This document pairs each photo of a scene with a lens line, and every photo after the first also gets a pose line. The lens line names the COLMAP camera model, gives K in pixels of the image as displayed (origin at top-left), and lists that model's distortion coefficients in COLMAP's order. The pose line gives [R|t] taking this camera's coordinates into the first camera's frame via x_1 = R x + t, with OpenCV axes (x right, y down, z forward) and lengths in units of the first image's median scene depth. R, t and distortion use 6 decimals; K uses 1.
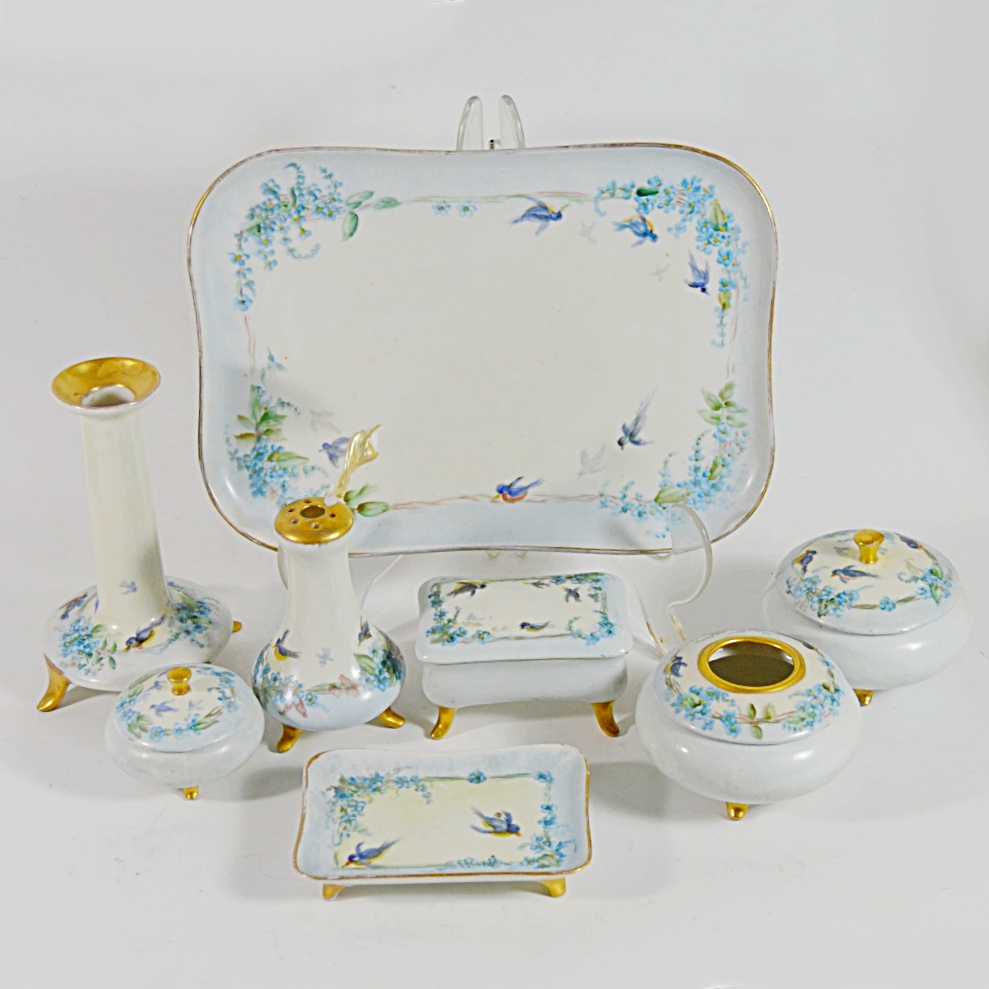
lens RADIAL K [[2103.4, 0, 476.7], [0, 2103.4, 510.2], [0, 0, 1]] dist [-0.042118, -0.030249]
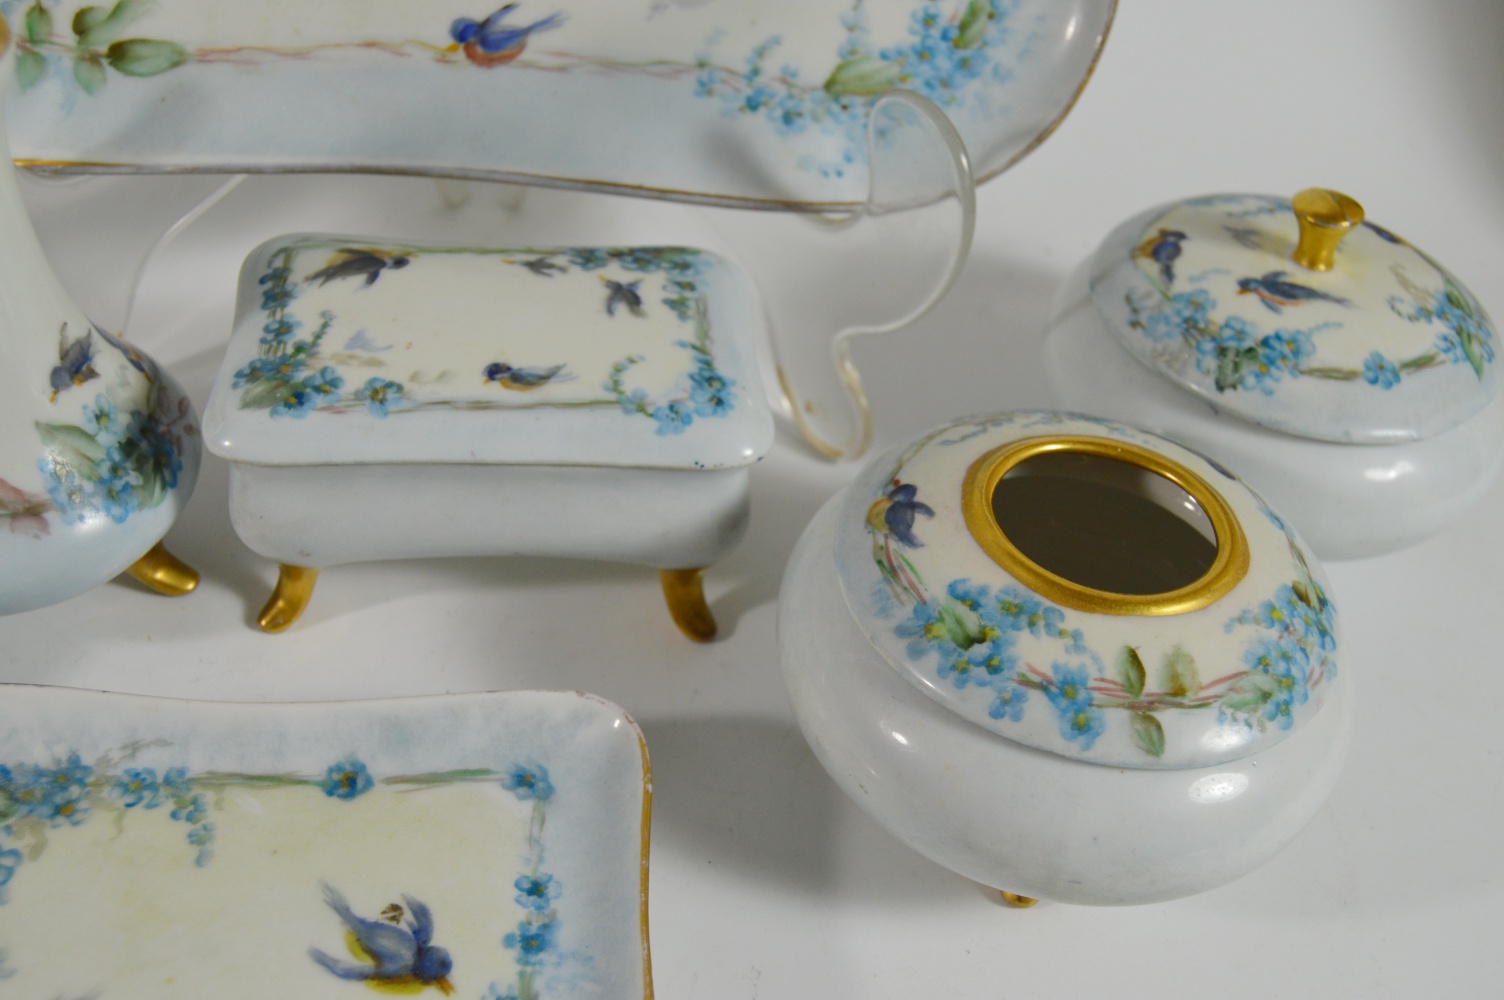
lens RADIAL K [[1638.5, 0, 752.0], [0, 1638.5, 500.0], [0, 0, 1]] dist [-0.068524, 0.028741]
pose [[0.986520, 0.043317, 0.157802, 0.022255], [-0.069673, 0.983740, 0.165531, 0.025046], [-0.148066, -0.174294, 0.973498, 0.692498]]
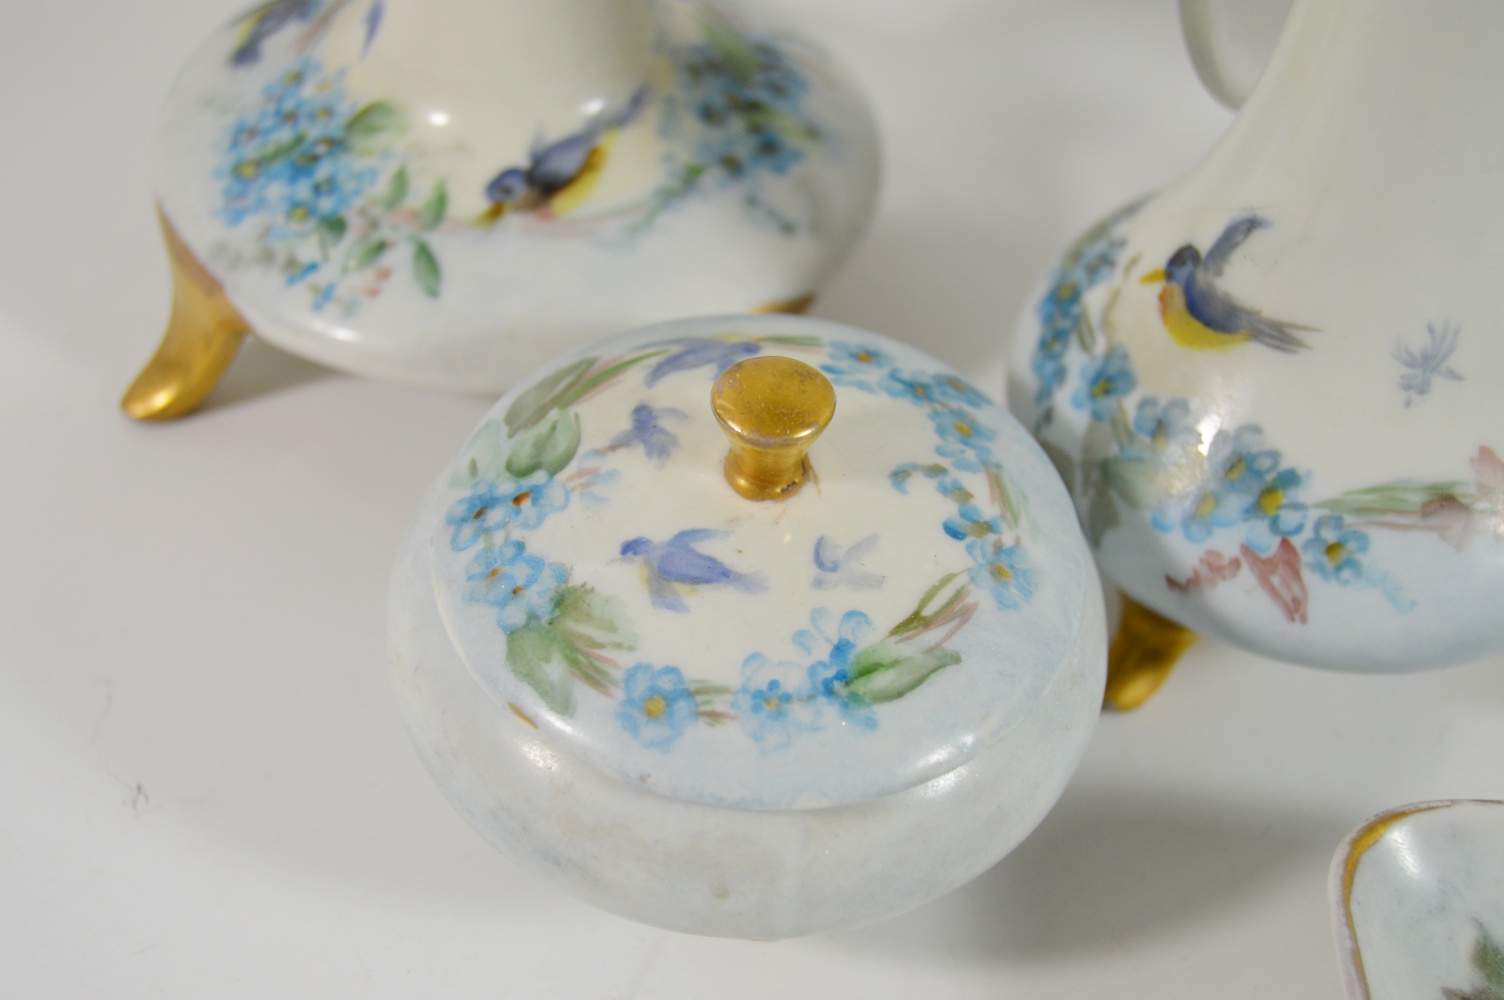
lens RADIAL K [[2152.6, 0, 752.0], [0, 2152.6, 500.0], [0, 0, 1]] dist [-0.025840, -0.177641]
pose [[0.995717, 0.089676, 0.022486, -0.143090], [-0.092450, 0.967696, 0.234557, 0.037905], [-0.000726, -0.235631, 0.971842, 0.773054]]
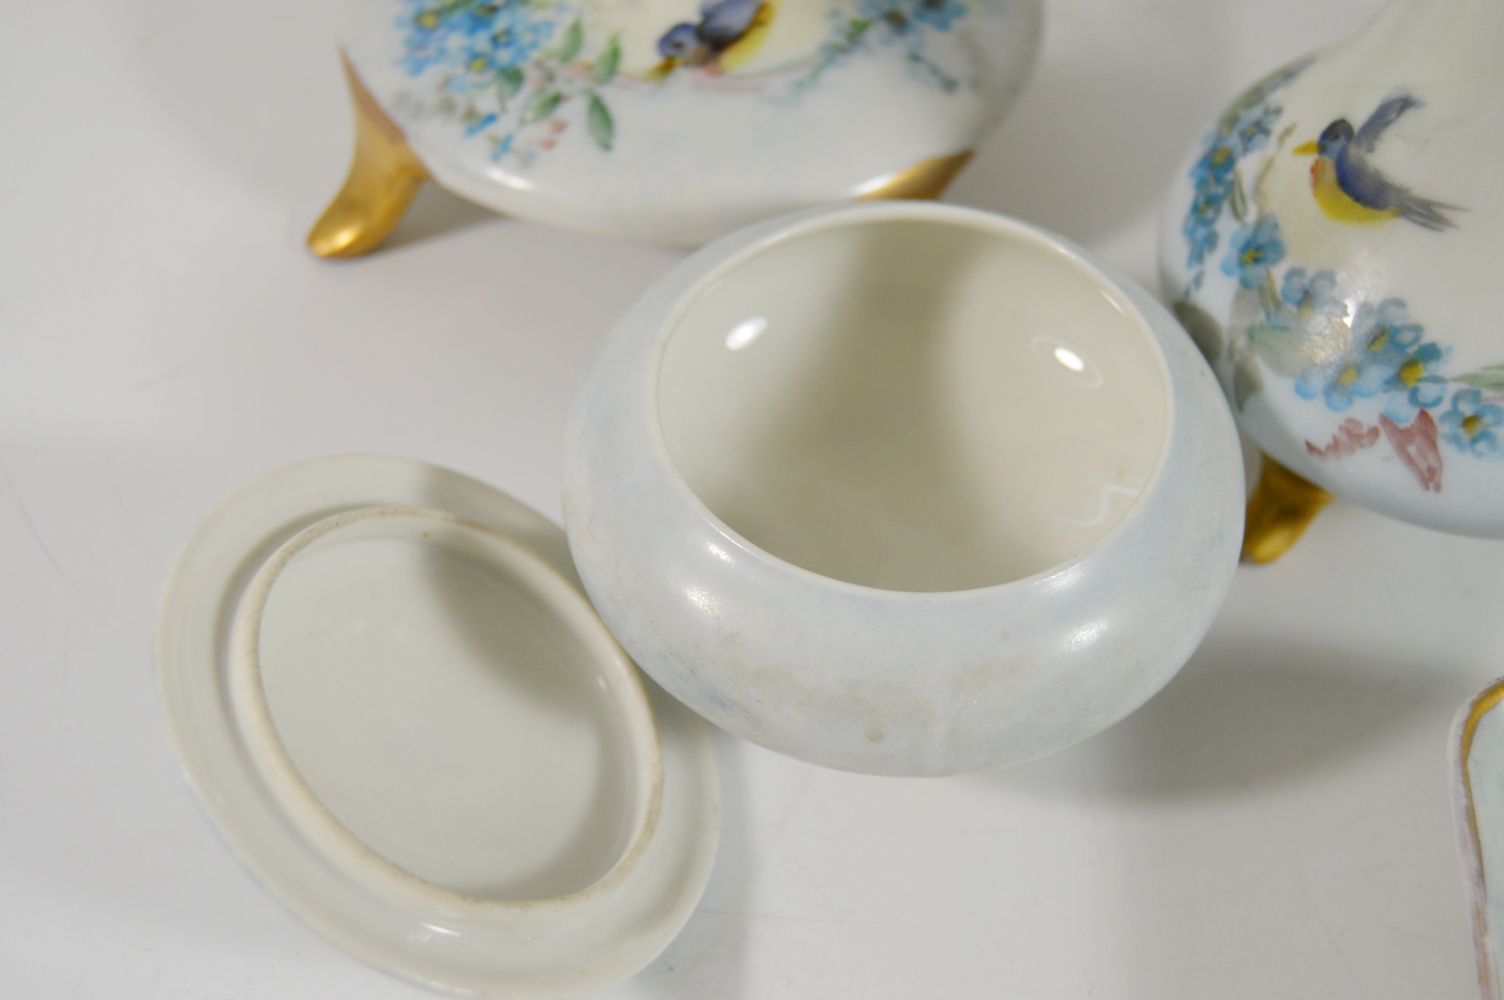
lens RADIAL K [[2152.6, 0, 752.0], [0, 2152.6, 500.0], [0, 0, 1]] dist [-0.025840, -0.177641]
pose [[0.992982, 0.113592, -0.032906, -0.145597], [-0.096013, 0.936784, 0.336478, 0.027474], [0.069047, -0.330957, 0.941116, 0.763780]]
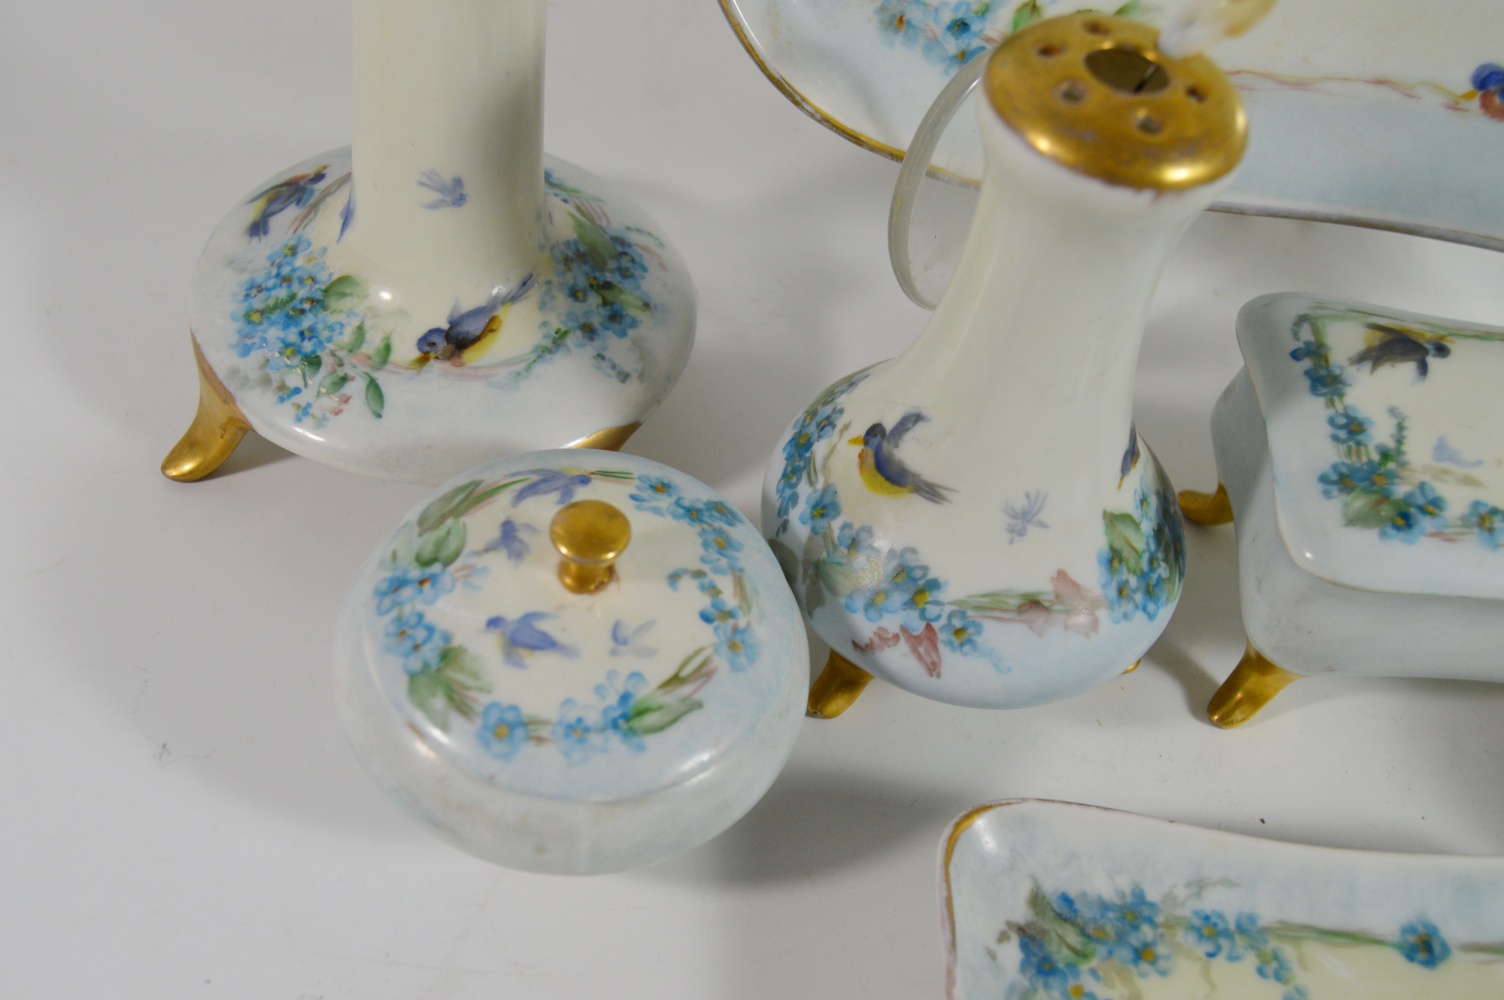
lens RADIAL K [[1640.2, 0, 752.0], [0, 1640.2, 500.0], [0, 0, 1]] dist [-0.087062, 0.058791]
pose [[0.986398, 0.138433, 0.088633, -0.136042], [-0.157507, 0.950254, 0.268719, 0.005125], [-0.047024, -0.279024, 0.959132, 0.746339]]
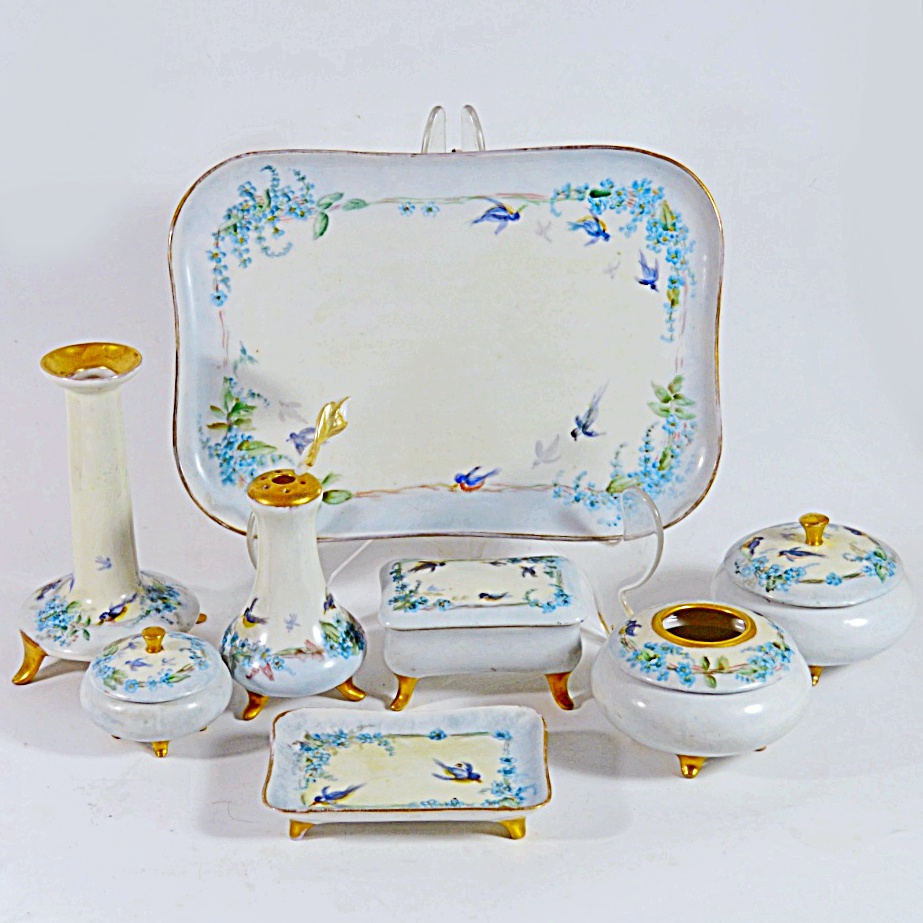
lens RADIAL K [[2106.2, 0, 295.9], [0, 2106.2, 464.5], [0, 0, 1]] dist [-0.062064, 0.134189]
pose [[0.998930, 0.010850, -0.044965, -0.023668], [-0.016685, 0.991176, -0.131495, 0.127864], [0.043141, 0.132104, 0.990297, -0.045636]]
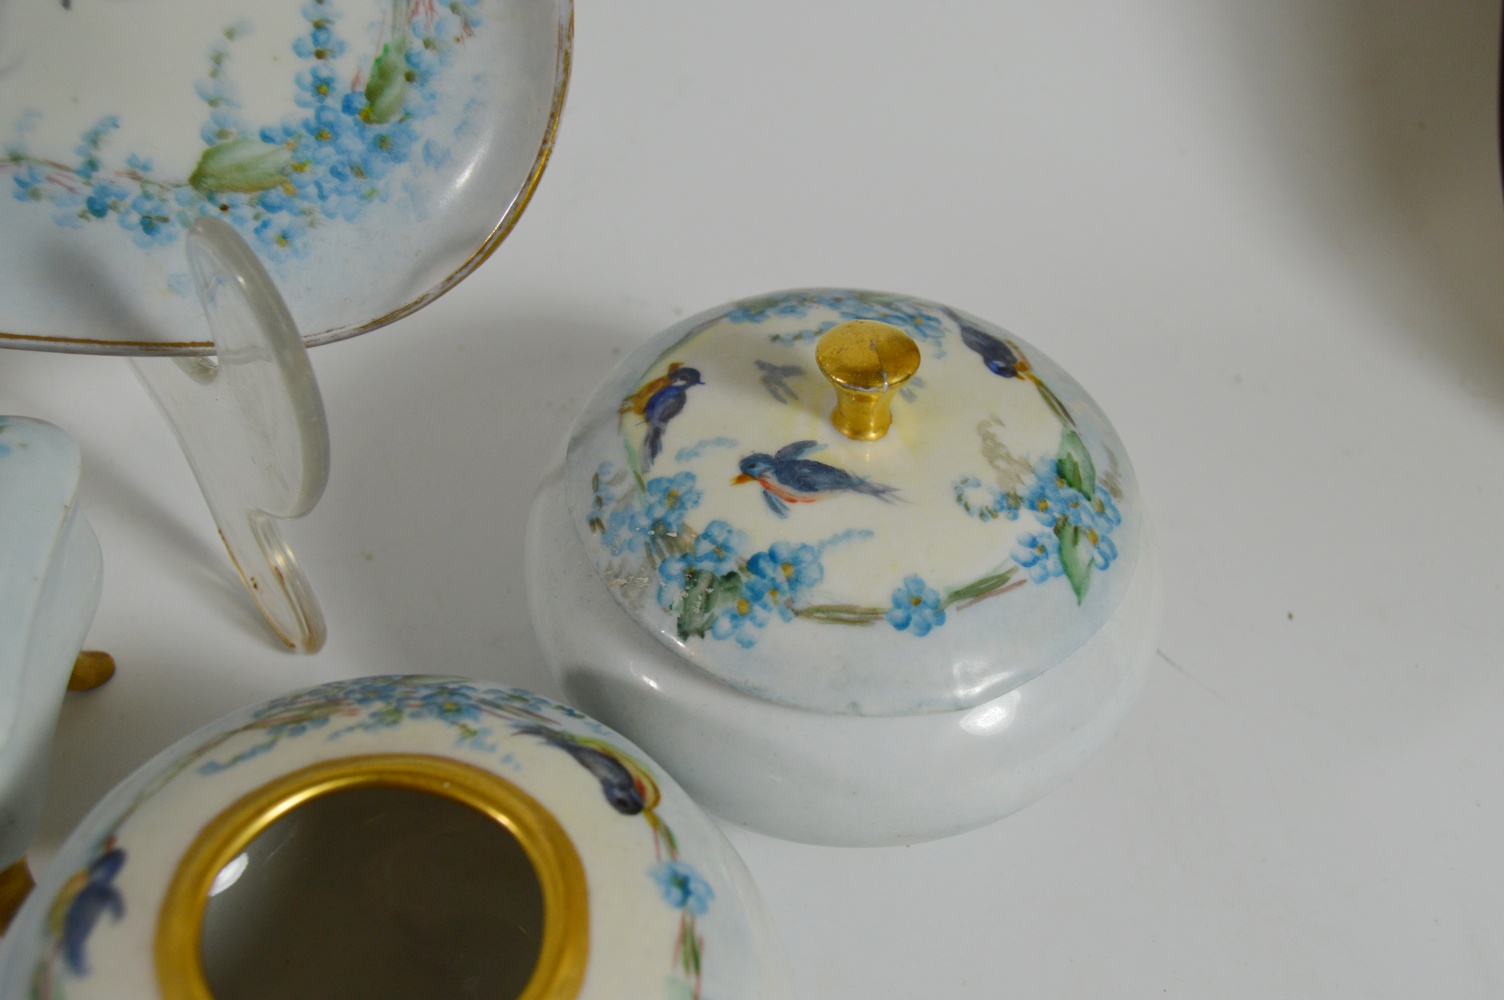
lens RADIAL K [[1640.2, 0, 752.0], [0, 1640.2, 500.0], [0, 0, 1]] dist [-0.087062, 0.058791]
pose [[0.990906, 0.019252, 0.133168, 0.141004], [-0.053340, 0.964825, 0.257425, -0.026269], [-0.123528, -0.262188, 0.957078, 0.781254]]
